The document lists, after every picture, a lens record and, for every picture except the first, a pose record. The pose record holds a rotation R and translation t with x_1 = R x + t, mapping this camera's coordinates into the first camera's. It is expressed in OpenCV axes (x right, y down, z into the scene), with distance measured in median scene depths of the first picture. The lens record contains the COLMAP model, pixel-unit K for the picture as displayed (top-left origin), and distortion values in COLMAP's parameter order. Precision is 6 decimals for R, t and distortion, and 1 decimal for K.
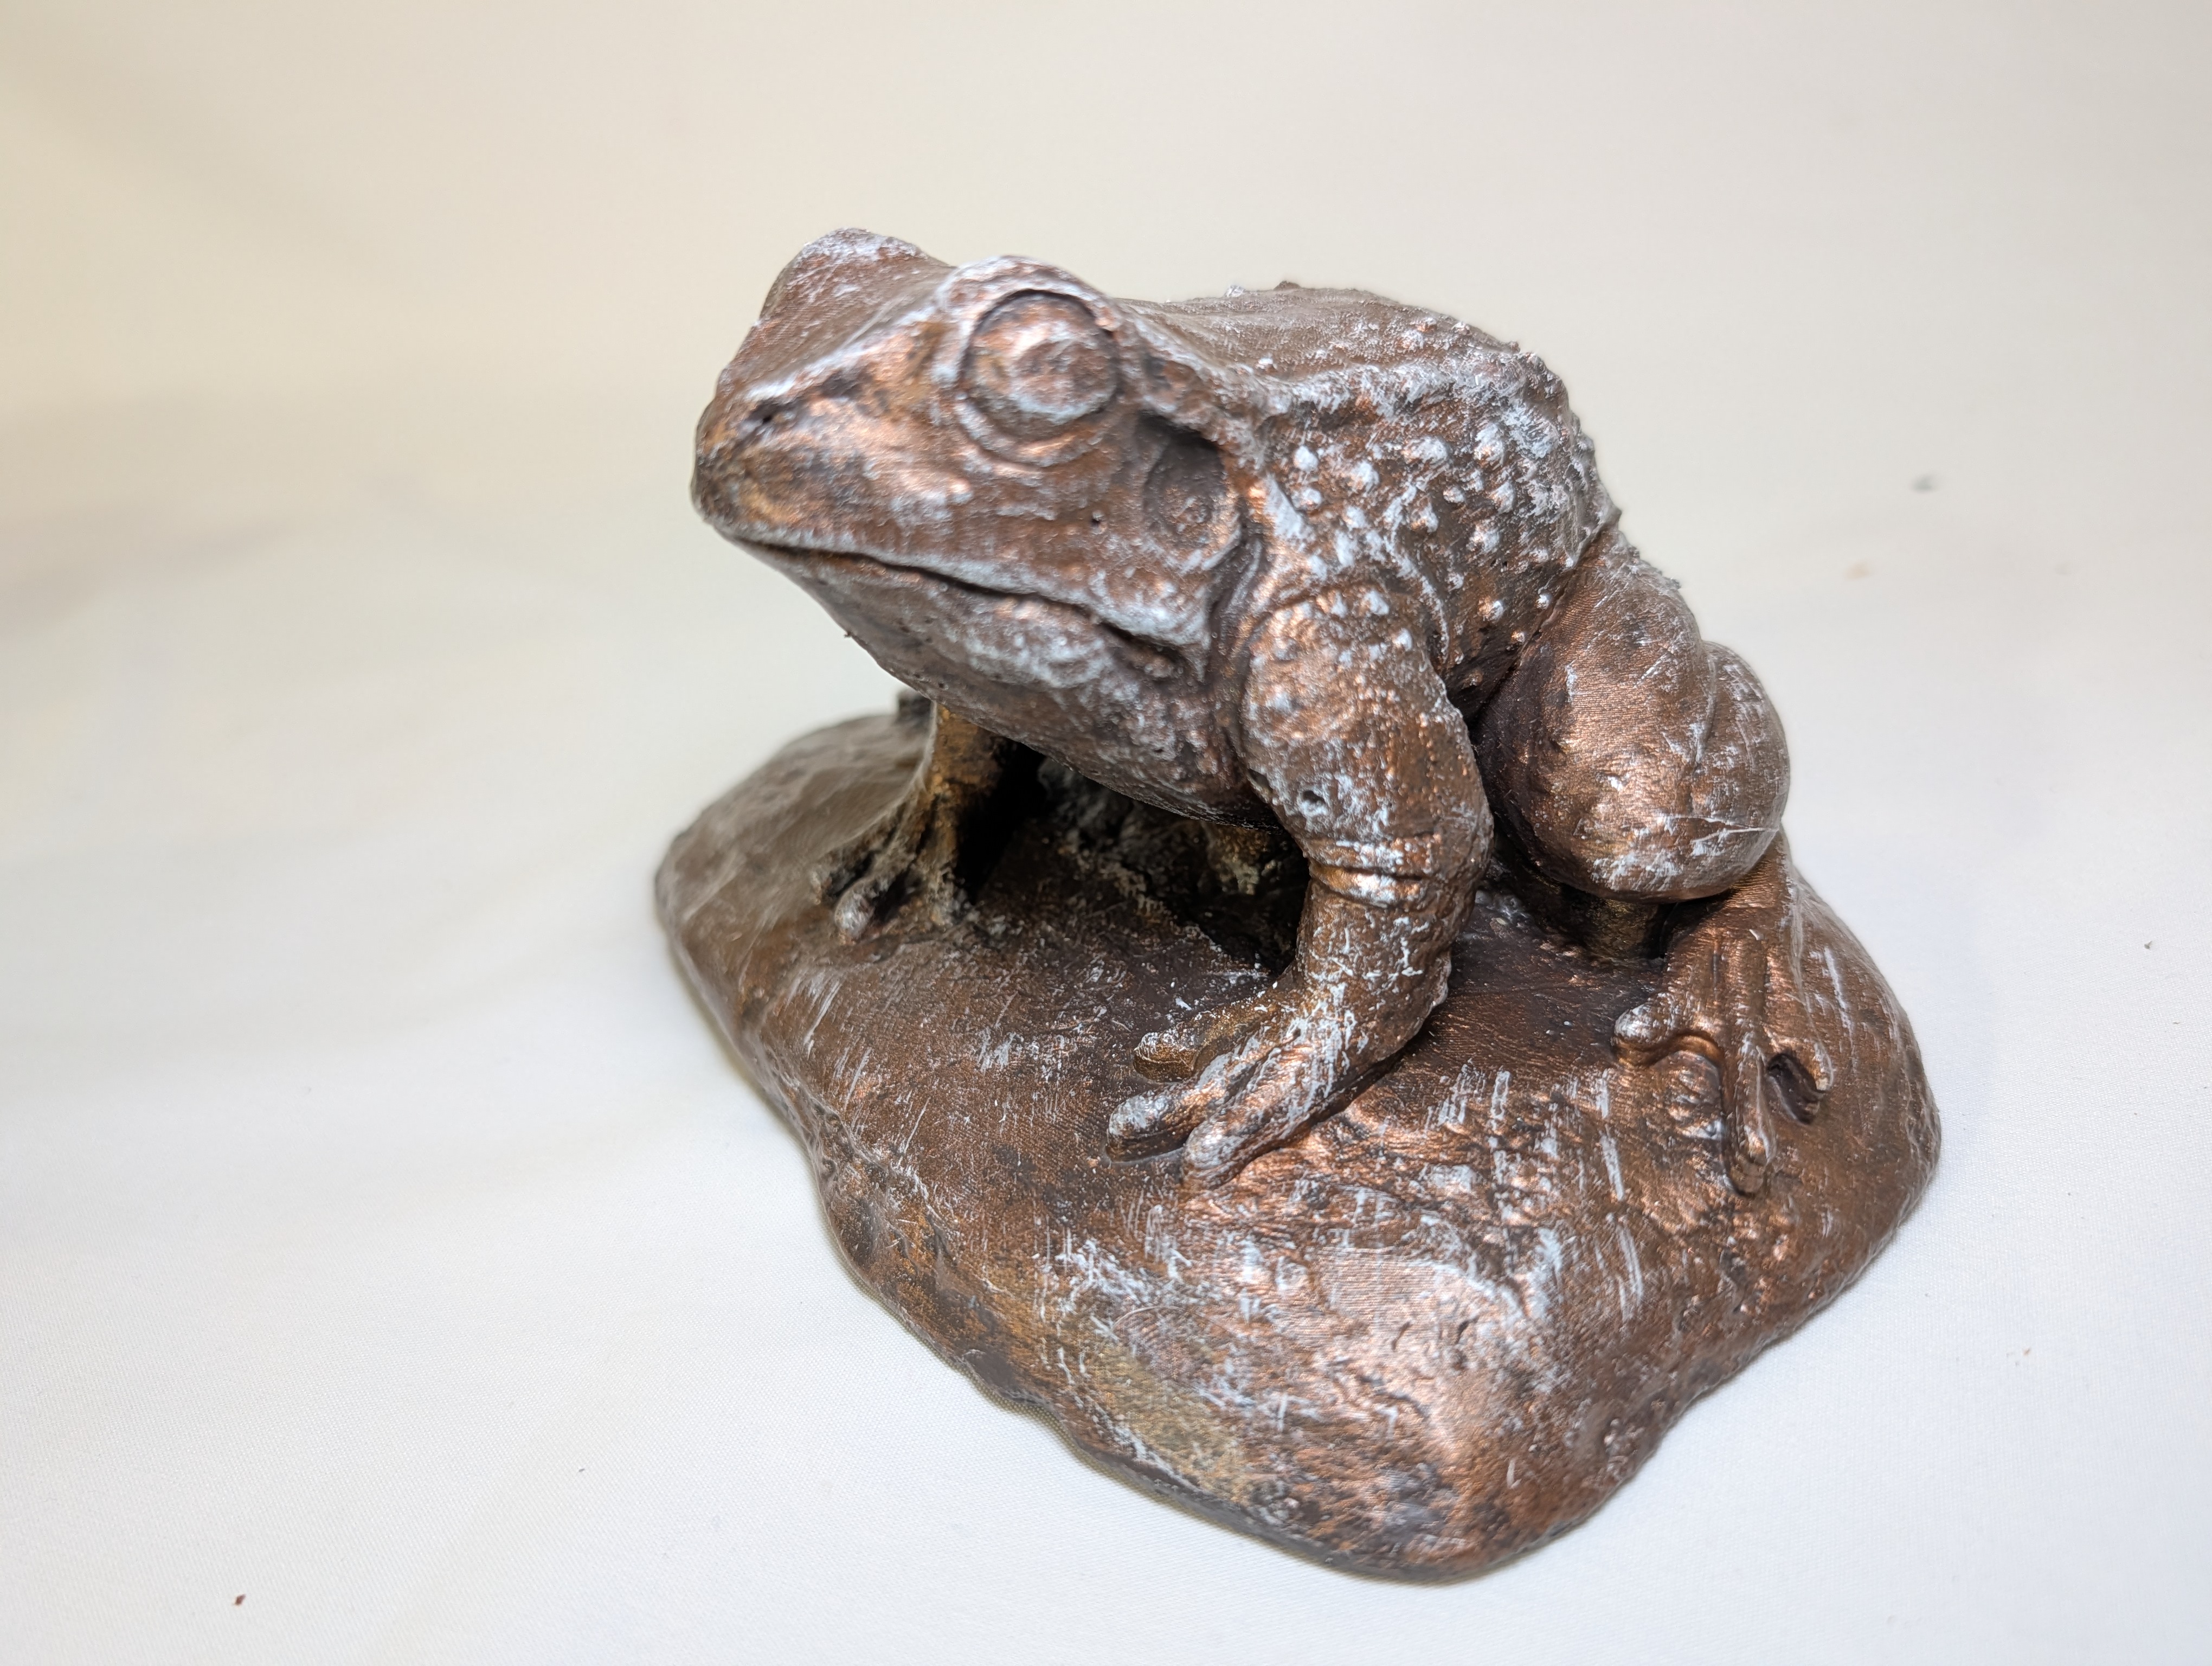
lens RADIAL K [[1518.4, 0, 1106.0], [0, 1518.4, 833.0], [0, 0, 1]] dist [-0.005123, 0.002619]
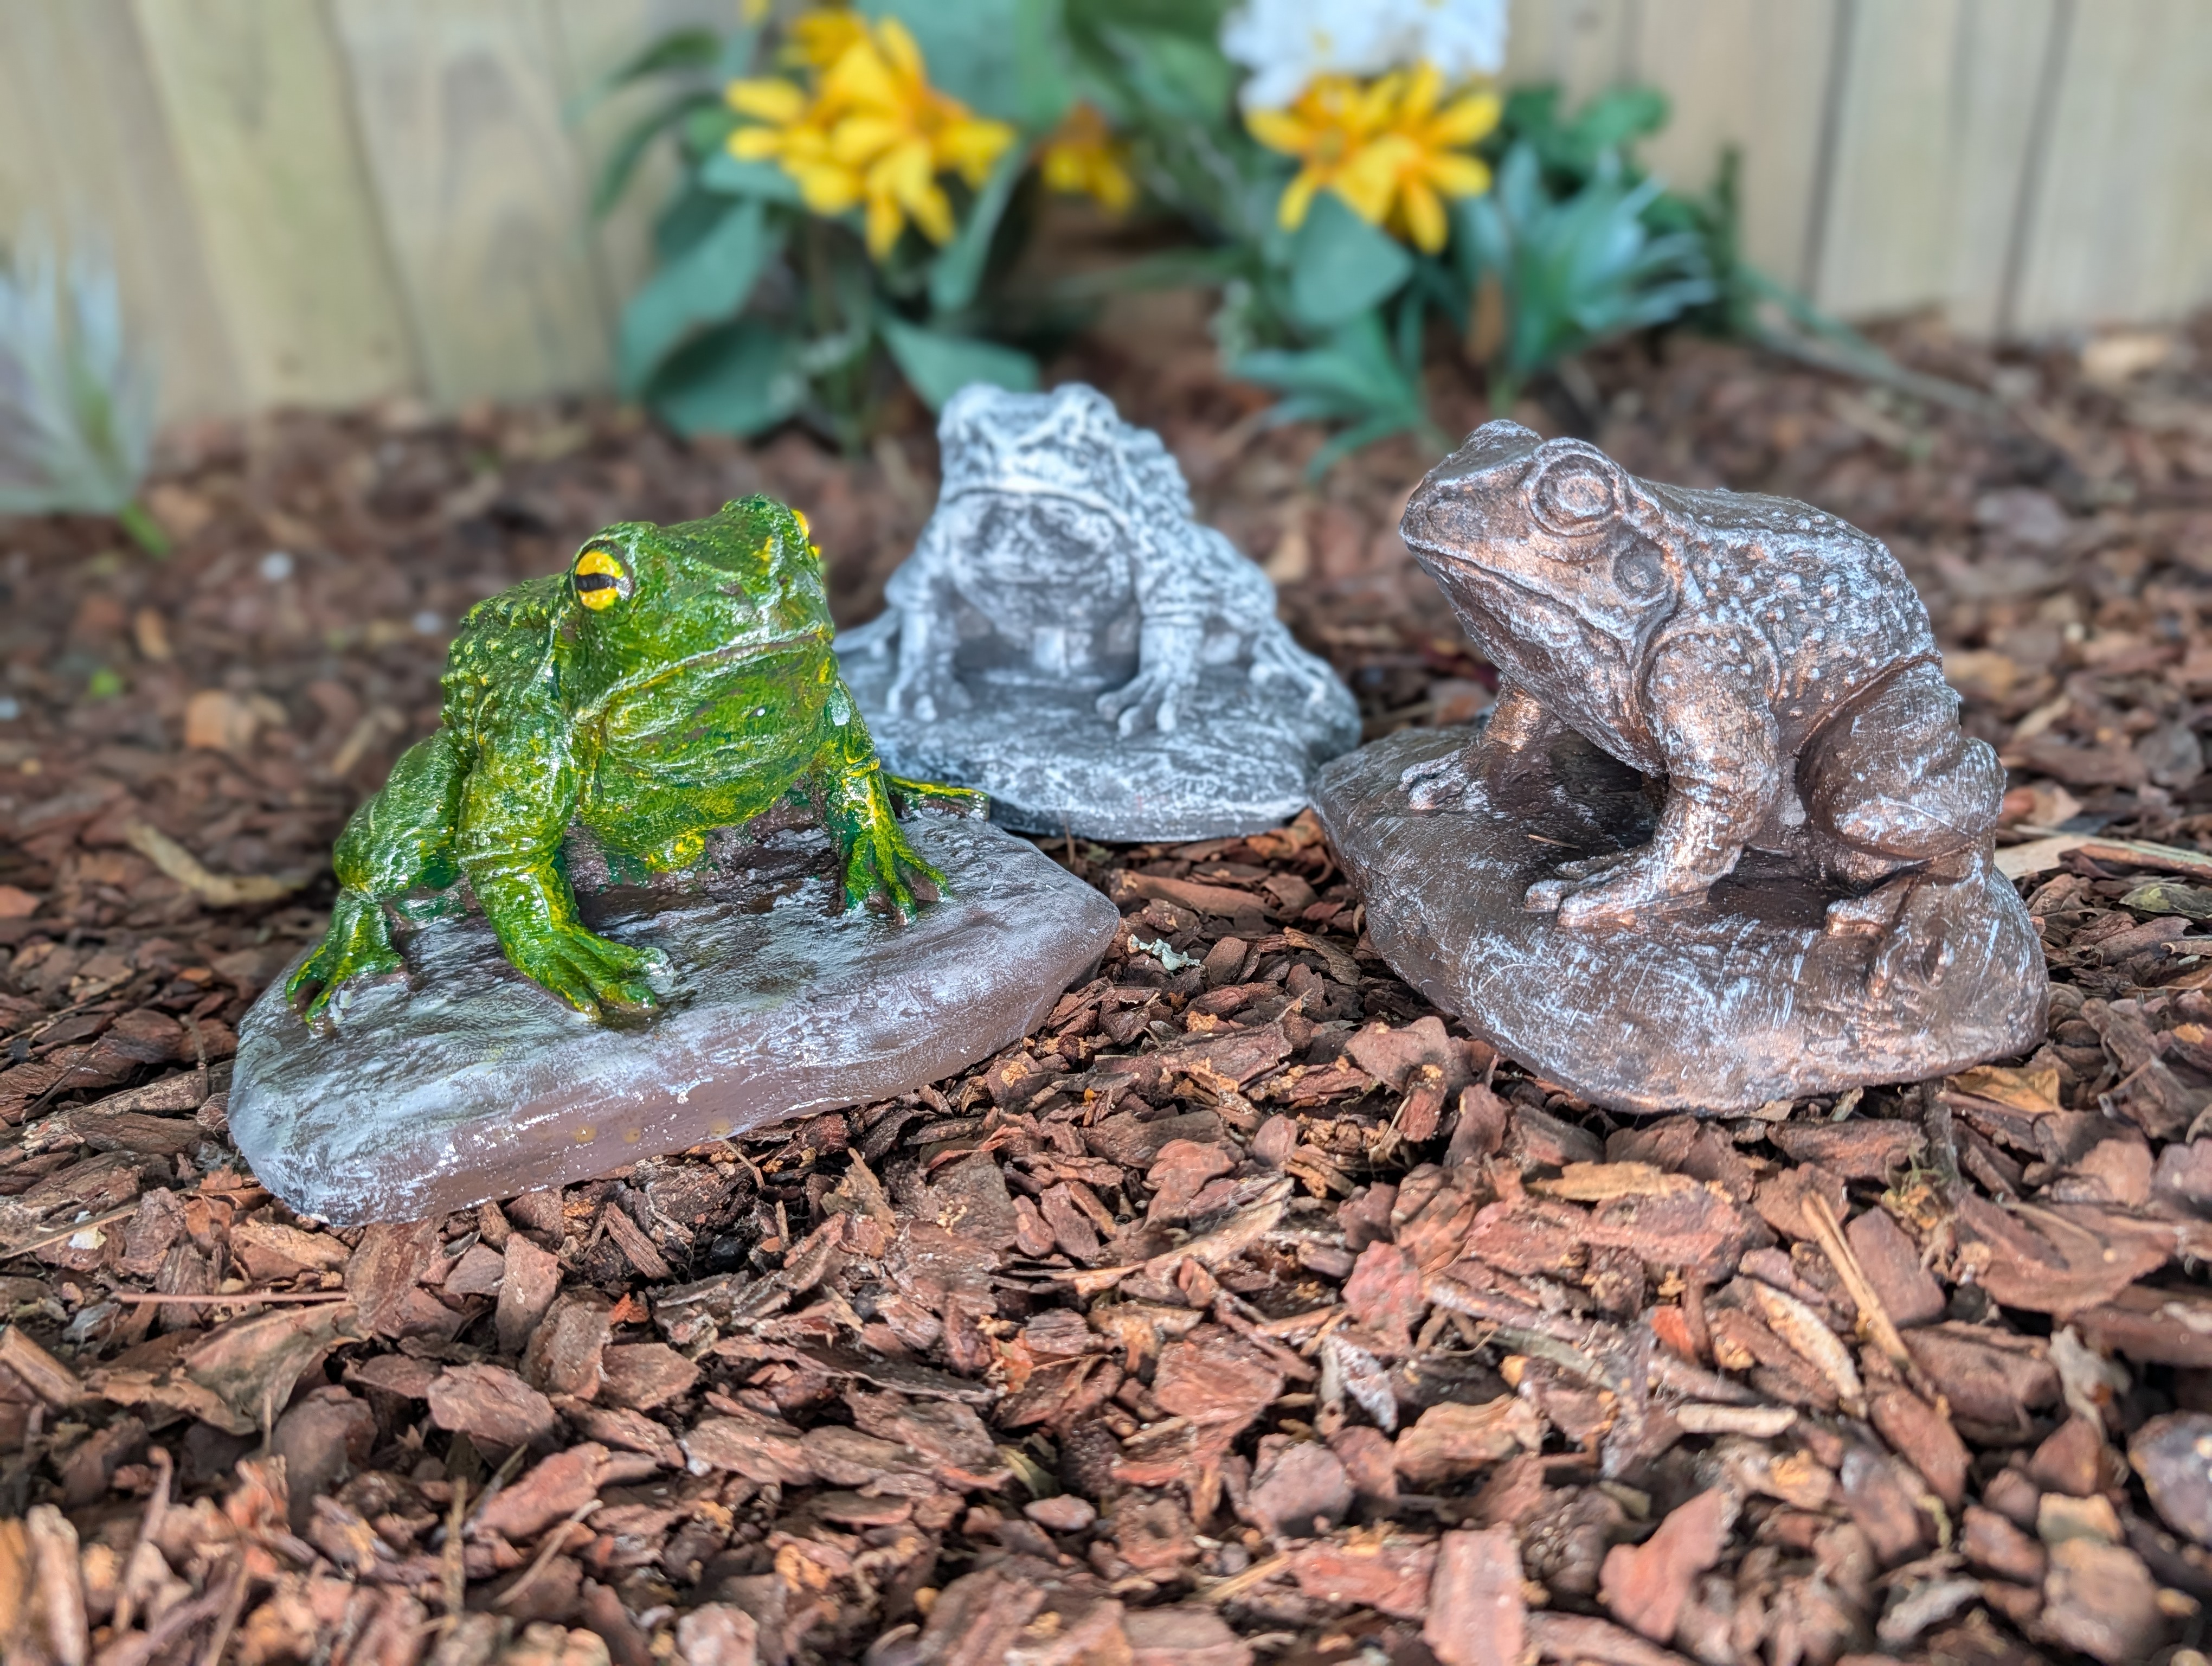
lens RADIAL K [[1534.8, 0, 1106.0], [0, 1534.8, 833.0], [0, 0, 1]] dist [0.051237, -0.315630]
pose [[0.897766, 0.222399, -0.380204, 0.253487], [-0.272716, 0.958482, -0.083294, 0.445457], [0.345894, 0.178466, 0.921145, -0.993550]]
